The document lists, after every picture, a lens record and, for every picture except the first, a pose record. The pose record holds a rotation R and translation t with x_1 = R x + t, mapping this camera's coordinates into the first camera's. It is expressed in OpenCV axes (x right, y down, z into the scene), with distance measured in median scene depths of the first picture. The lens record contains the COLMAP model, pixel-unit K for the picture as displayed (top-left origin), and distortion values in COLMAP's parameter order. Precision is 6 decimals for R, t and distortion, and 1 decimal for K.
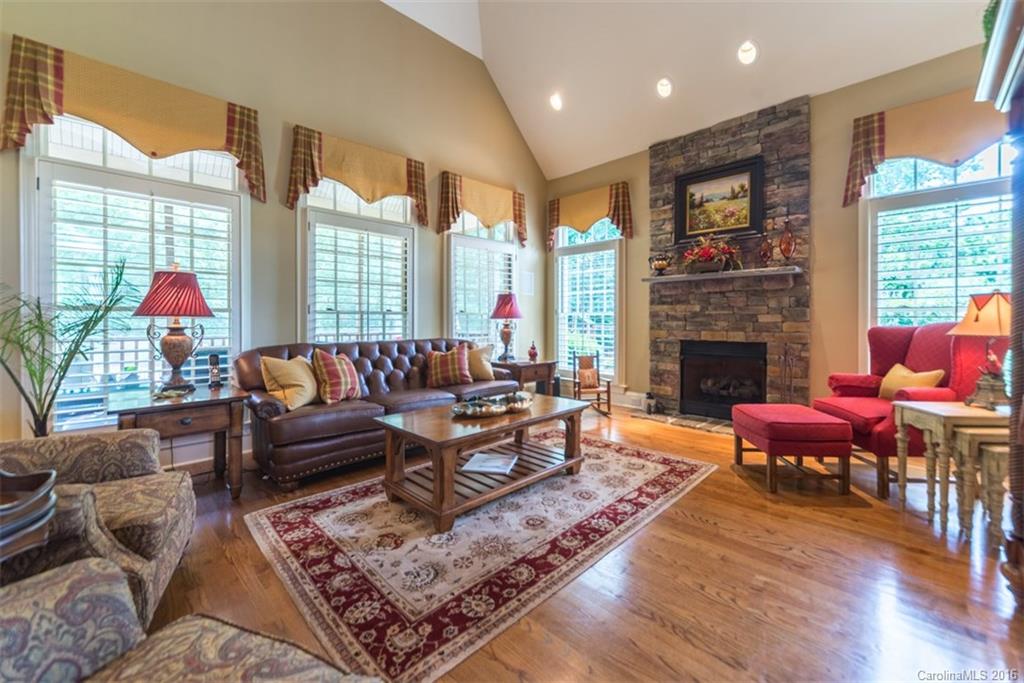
lens RADIAL K [[392.0, 0, 525.7], [0, 392.0, 320.6], [0, 0, 1]] dist [0.003067, 0.001253]
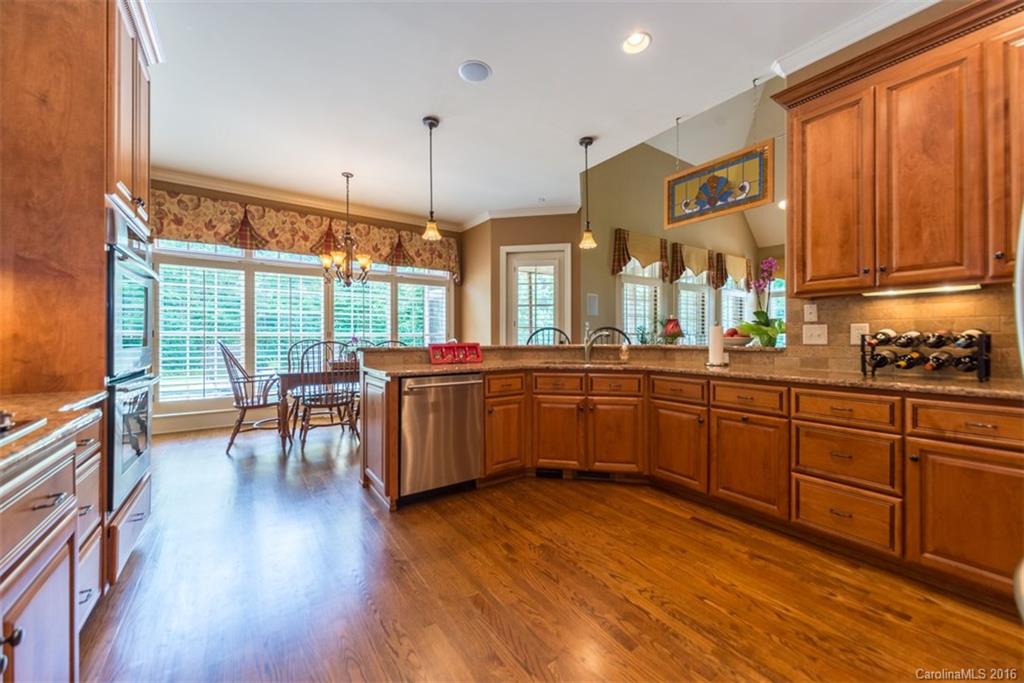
lens RADIAL K [[392.0, 0, 510.7], [0, 392.0, 343.2], [0, 0, 1]] dist [0.003067, 0.001253]
pose [[0.983447, -0.001824, -0.181189, -0.623691], [0.001879, 0.999998, 0.000132, 0.015062], [0.181188, -0.000470, 0.983448, -0.695206]]
